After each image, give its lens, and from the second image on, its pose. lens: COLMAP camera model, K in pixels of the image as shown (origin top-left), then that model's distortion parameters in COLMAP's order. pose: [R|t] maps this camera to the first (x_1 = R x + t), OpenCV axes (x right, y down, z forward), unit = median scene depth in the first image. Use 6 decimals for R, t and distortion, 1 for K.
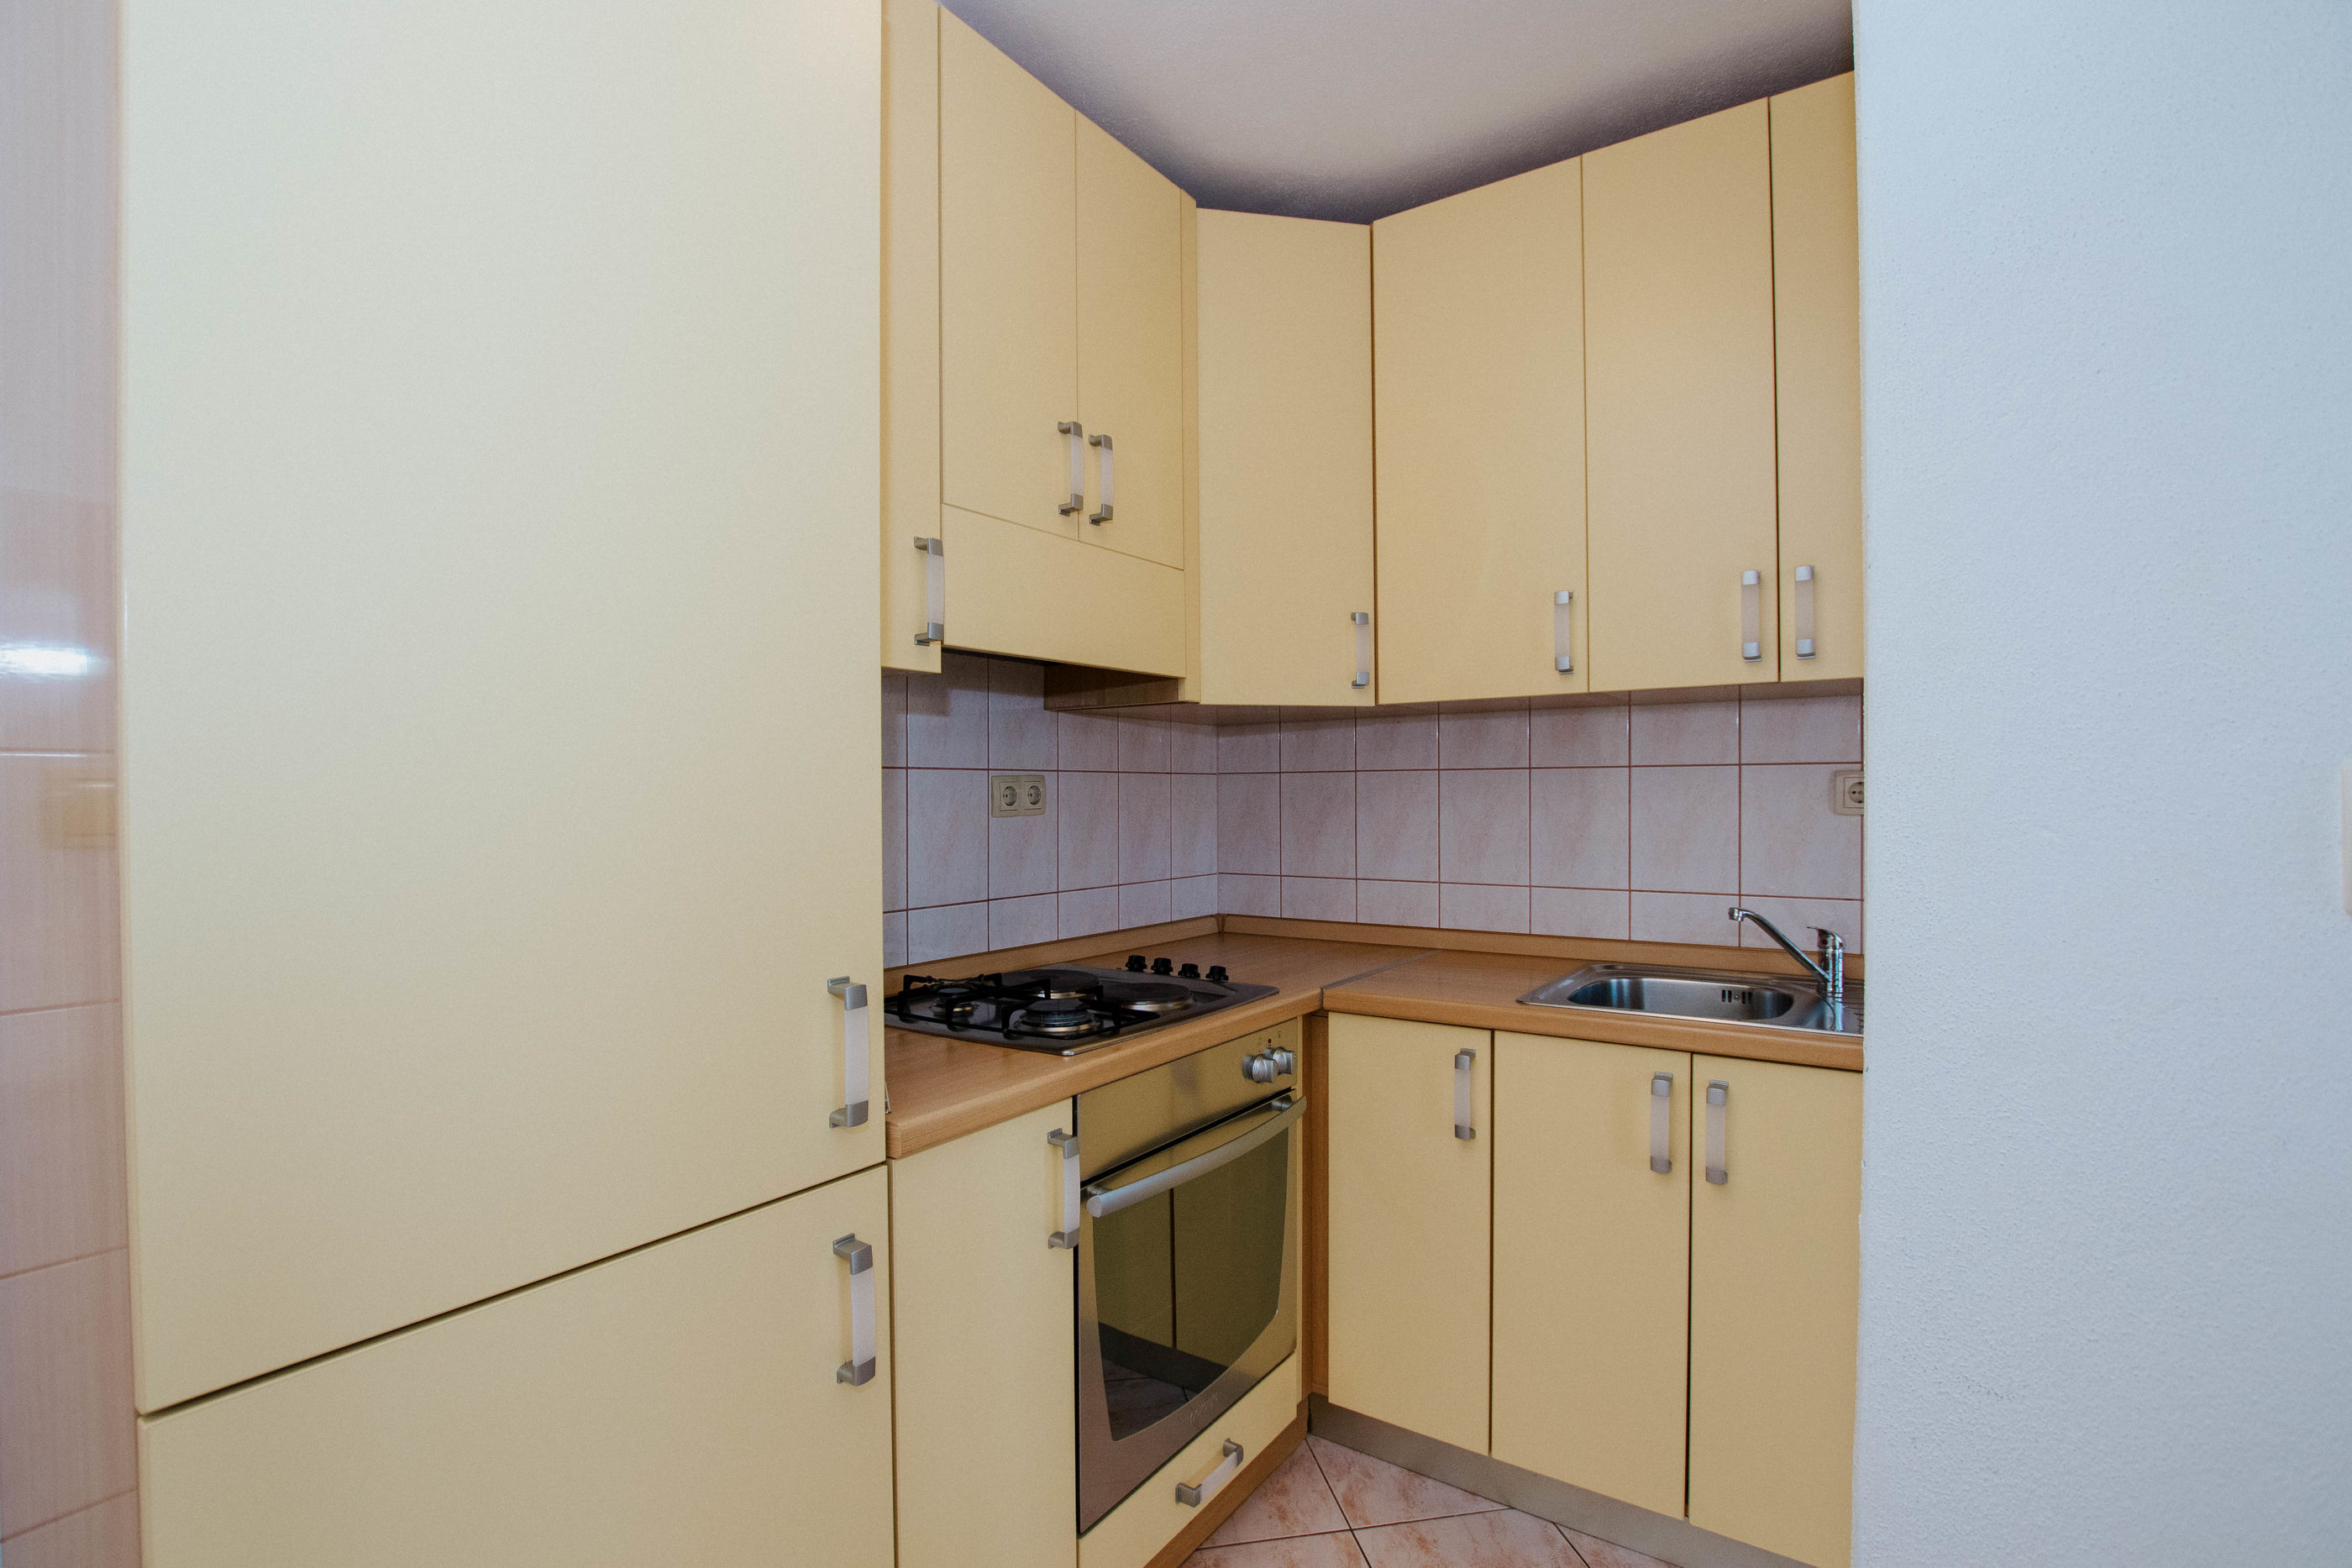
lens RADIAL K [[1093.1, 0, 1169.0], [0, 1093.1, 805.3], [0, 0, 1]] dist [-0.037472, 0.006773]
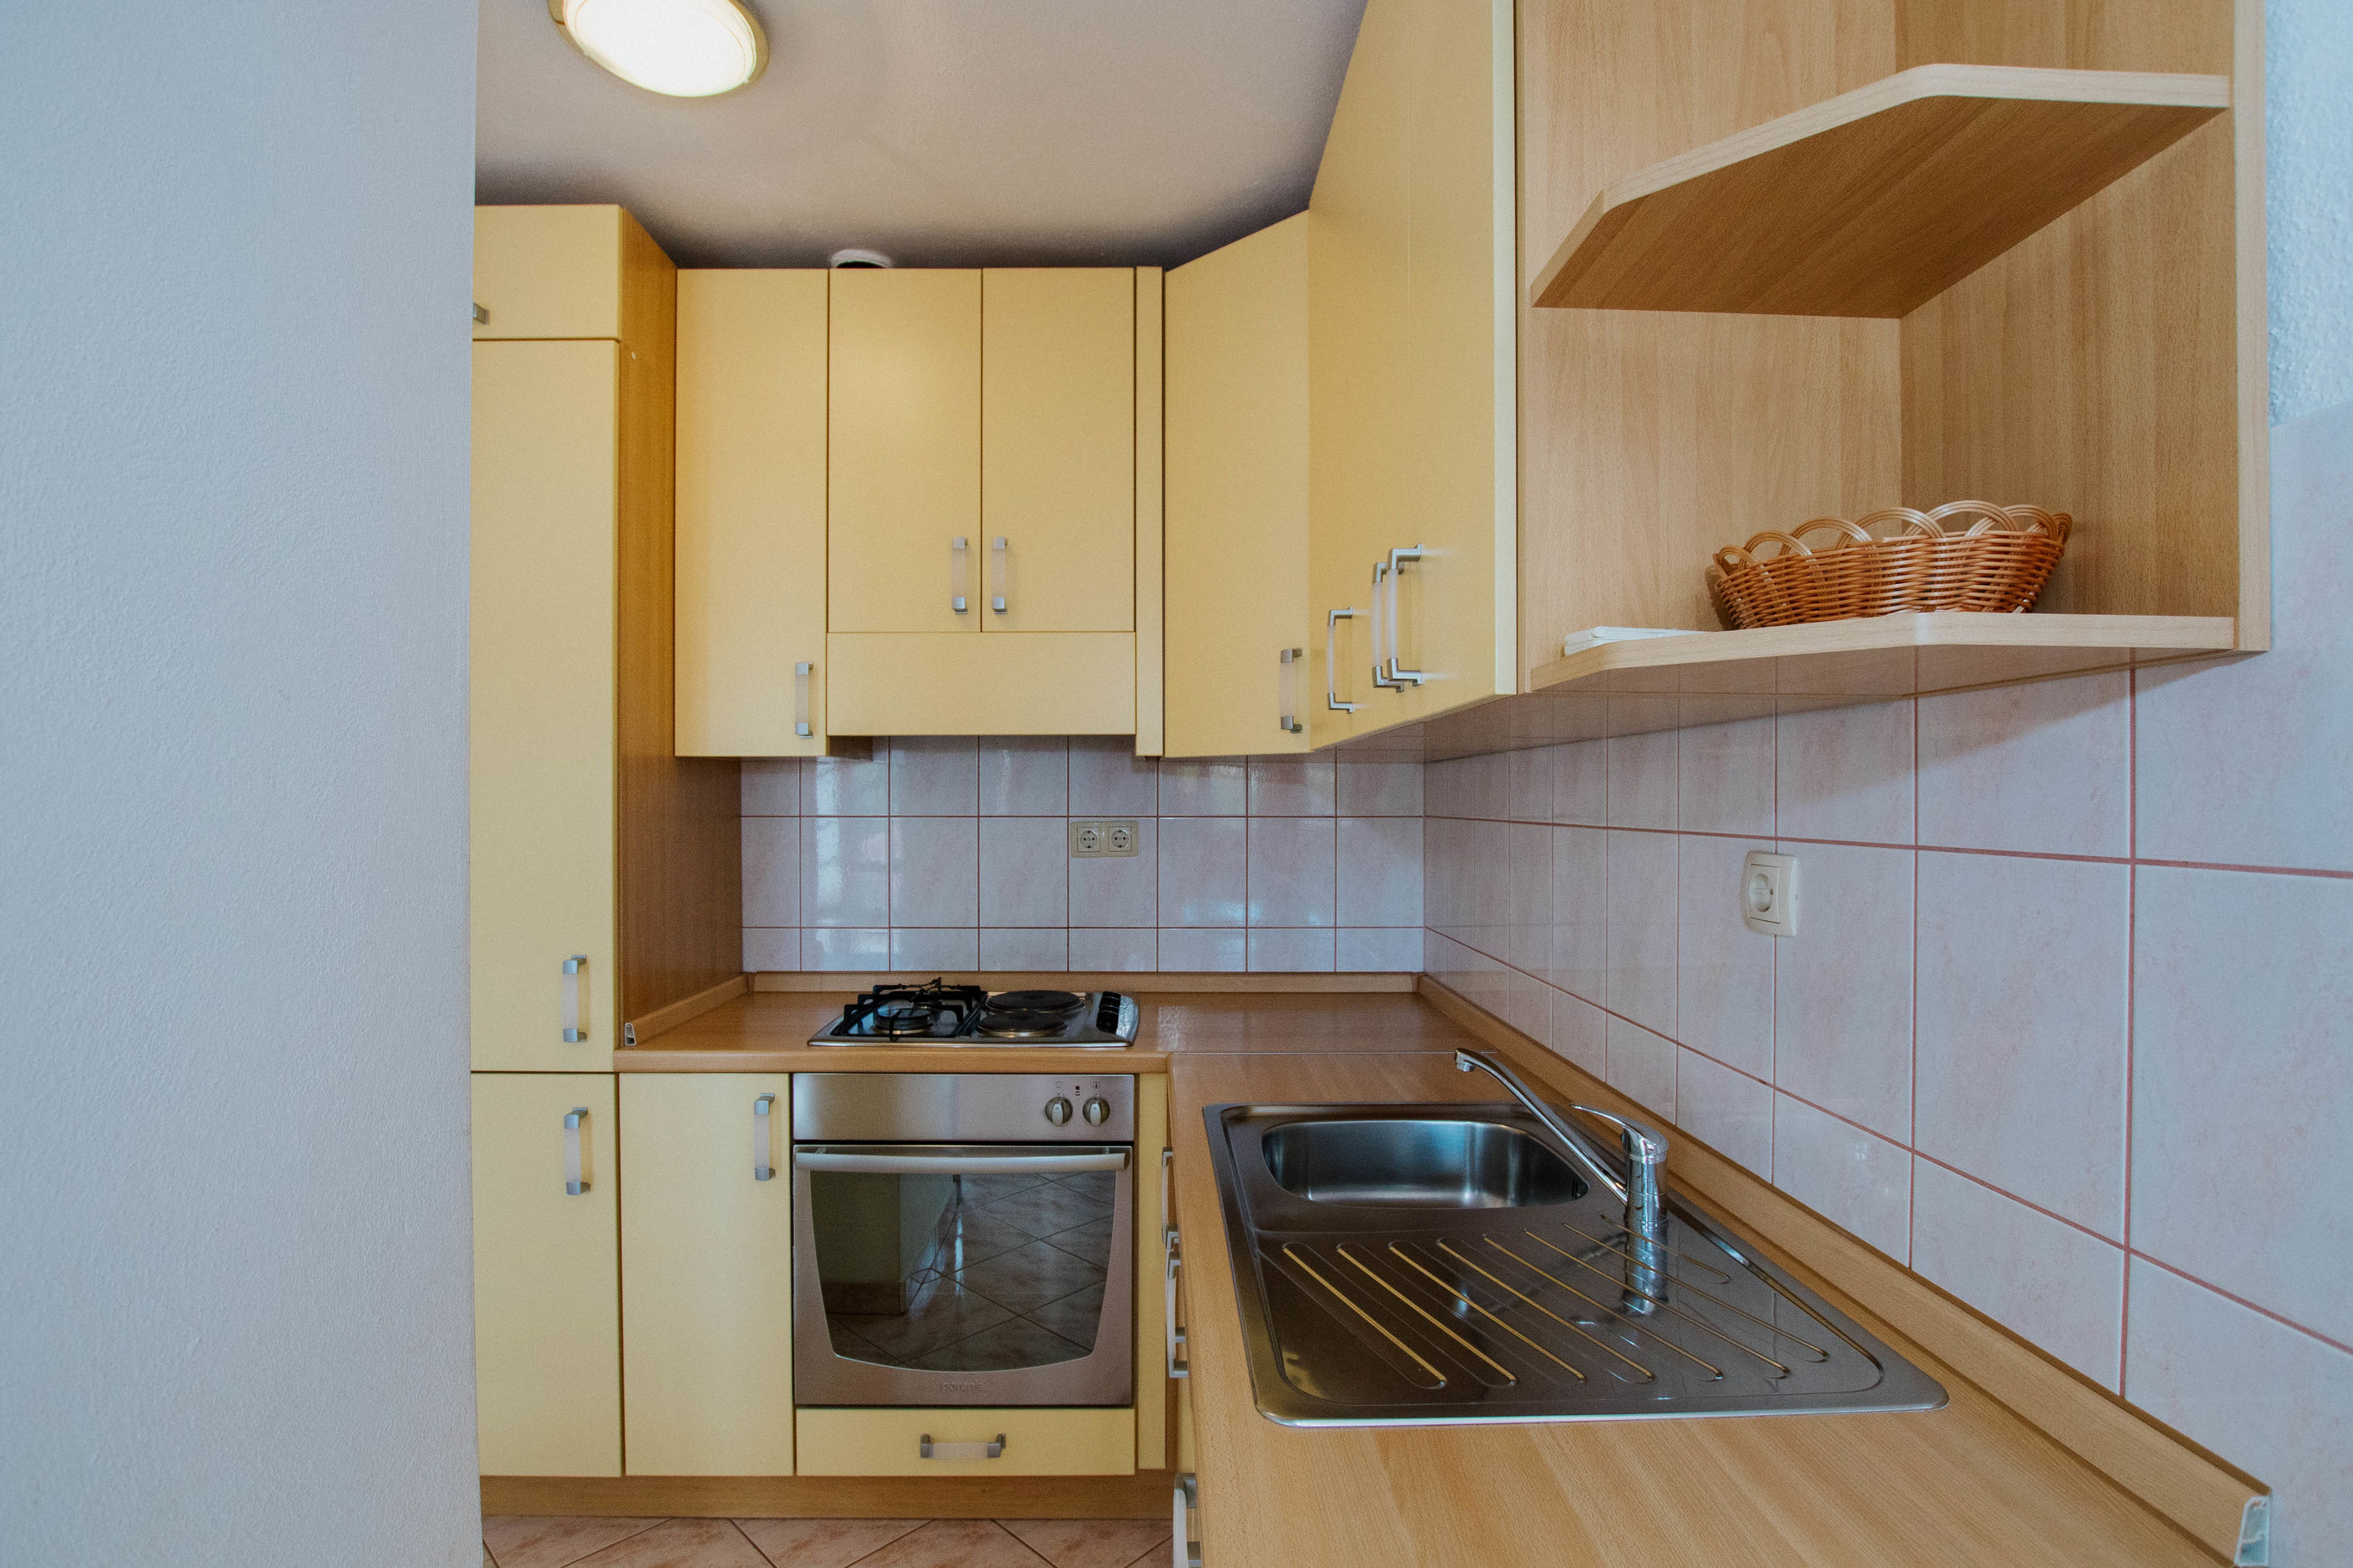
lens RADIAL K [[1084.5, 0, 1175.8], [0, 1084.5, 802.9], [0, 0, 1]] dist [-0.037337, 0.007249]
pose [[0.590110, 0.001282, -0.807322, 0.917309], [-0.015689, 0.999828, -0.009880, -0.041293], [0.807170, 0.018497, 0.590029, 0.431386]]
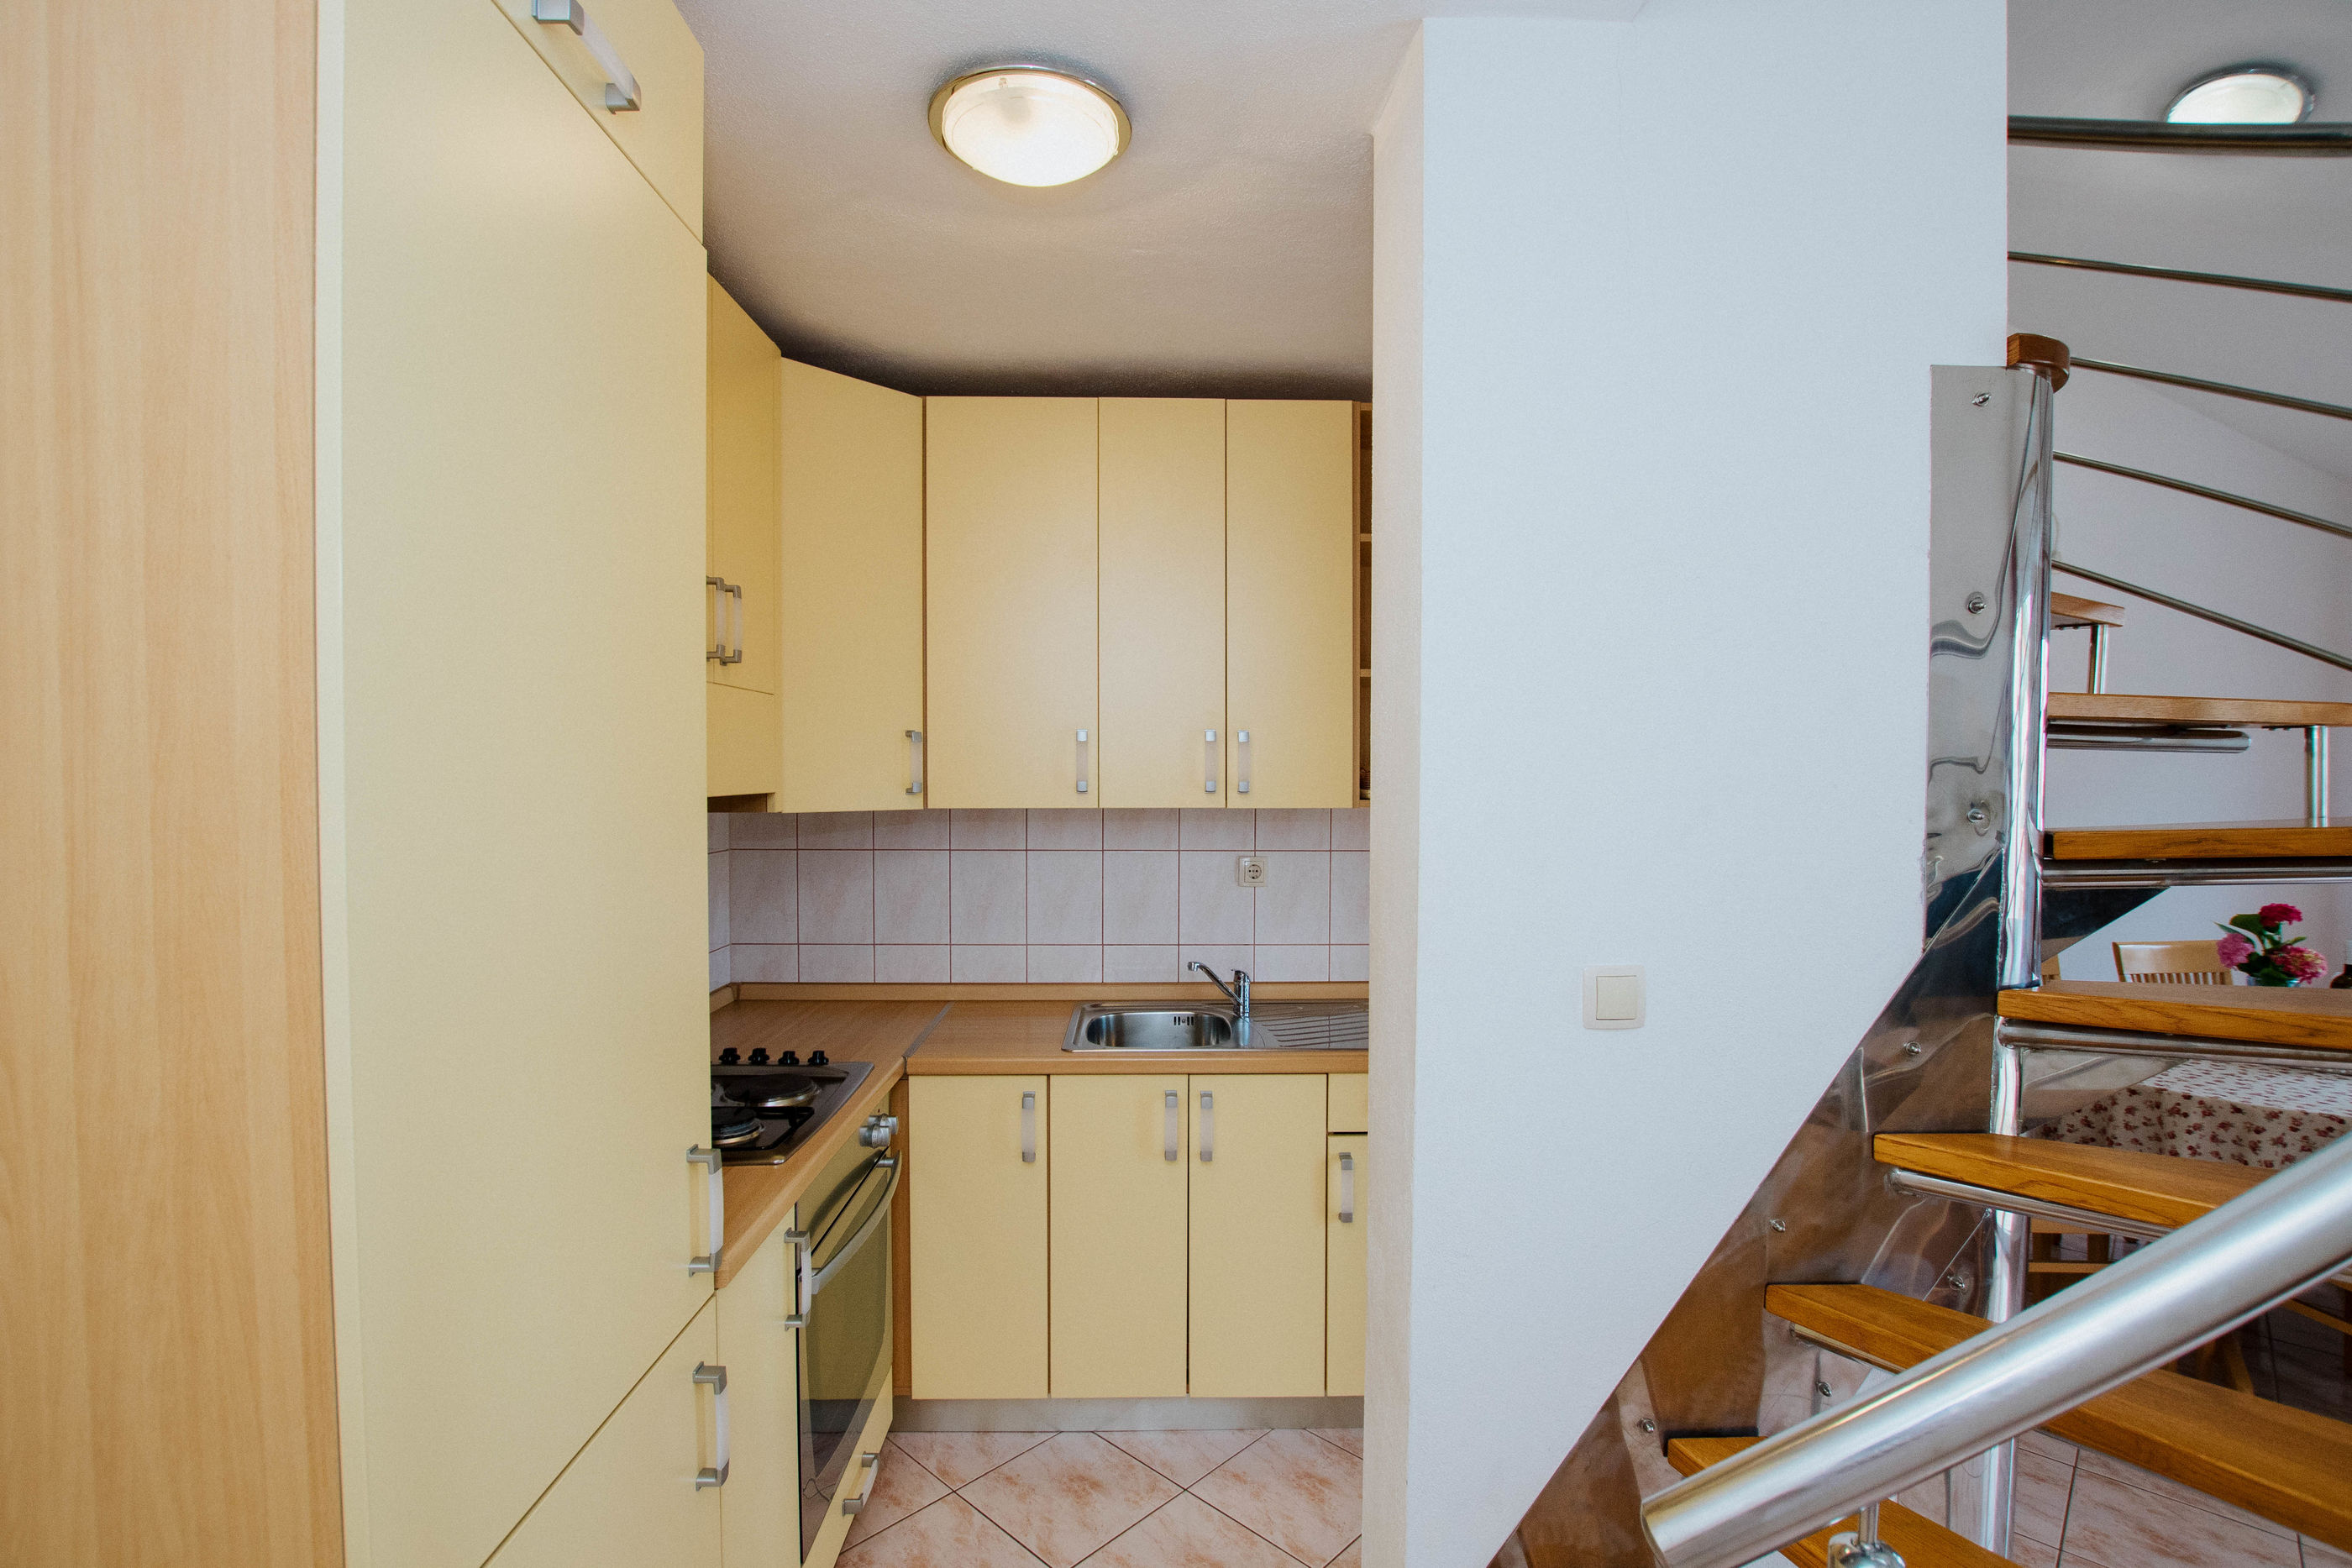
lens RADIAL K [[1085.6, 0, 1186.7], [0, 1085.6, 805.8], [0, 0, 1]] dist [-0.037142, 0.006686]
pose [[0.801895, -0.007312, 0.597420, -0.322650], [-0.003513, 0.999850, 0.016954, -0.130712], [-0.597454, -0.015694, 0.801749, -0.129135]]
